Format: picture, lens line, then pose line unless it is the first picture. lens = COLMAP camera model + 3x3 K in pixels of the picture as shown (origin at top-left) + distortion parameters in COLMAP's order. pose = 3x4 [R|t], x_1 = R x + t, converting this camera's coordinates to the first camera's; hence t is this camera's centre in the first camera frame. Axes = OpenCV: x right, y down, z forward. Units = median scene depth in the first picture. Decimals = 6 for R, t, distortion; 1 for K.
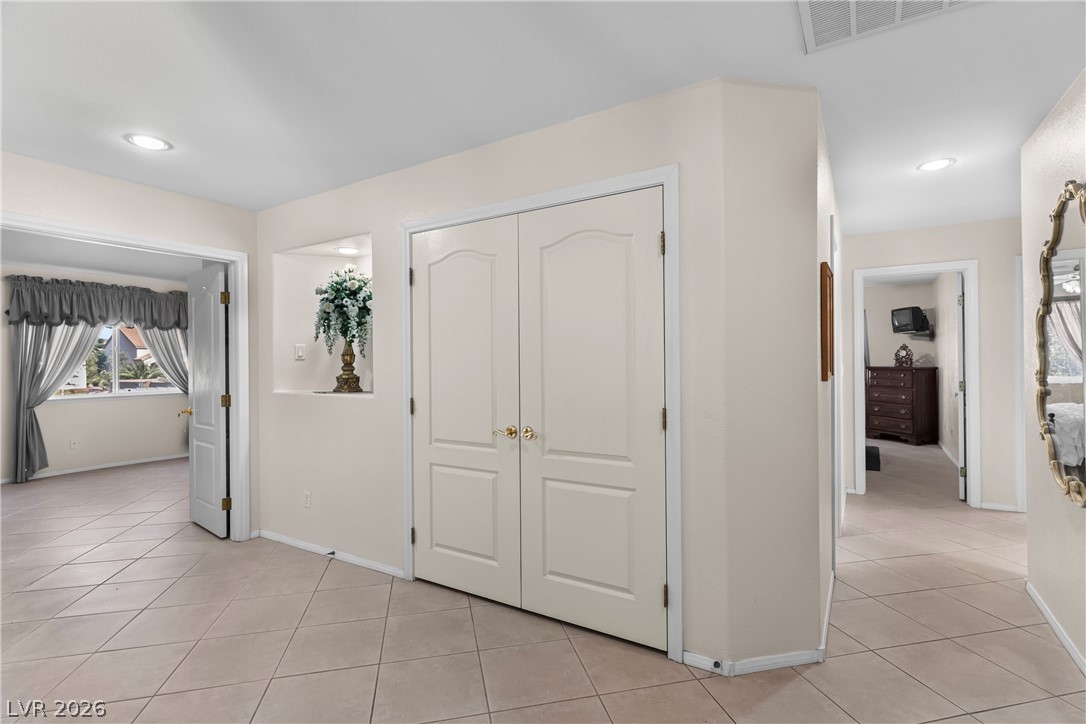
lens RADIAL K [[520.2, 0, 546.9], [0, 520.2, 361.8], [0, 0, 1]] dist [-0.001887, 0.000770]
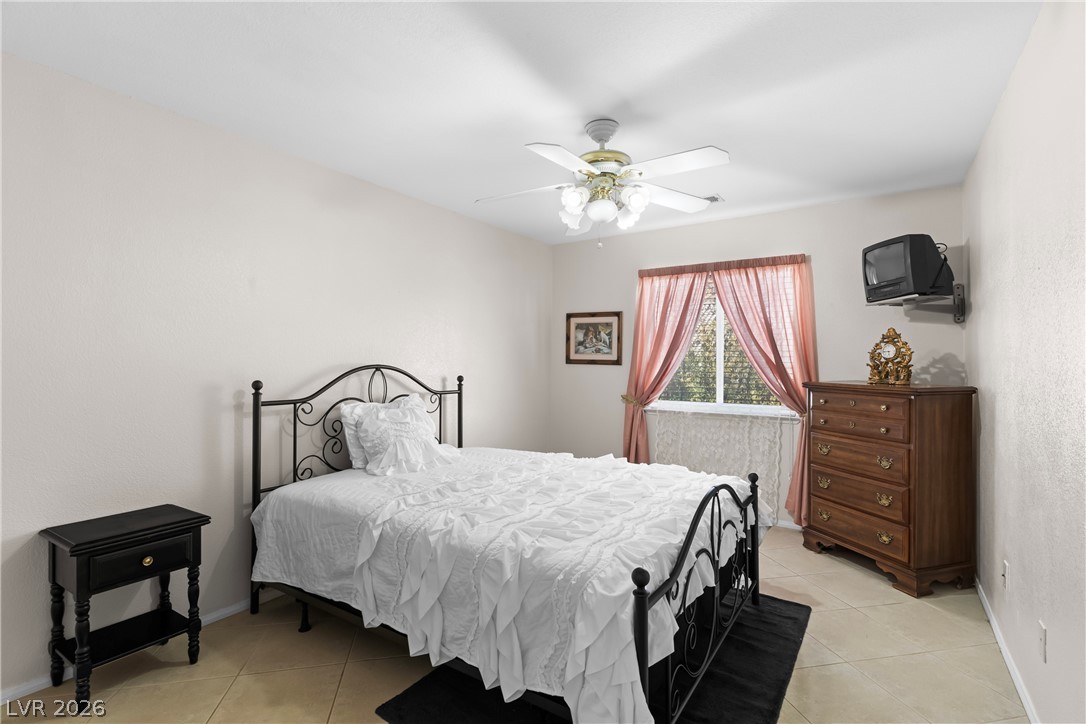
lens RADIAL K [[520.2, 0, 541.4], [0, 520.2, 355.6], [0, 0, 1]] dist [-0.001887, 0.000770]
pose [[0.999463, 0.014564, -0.029341, 0.425367], [-0.014823, 0.999853, -0.008641, -0.005569], [0.029211, 0.009071, 0.999532, 0.584349]]
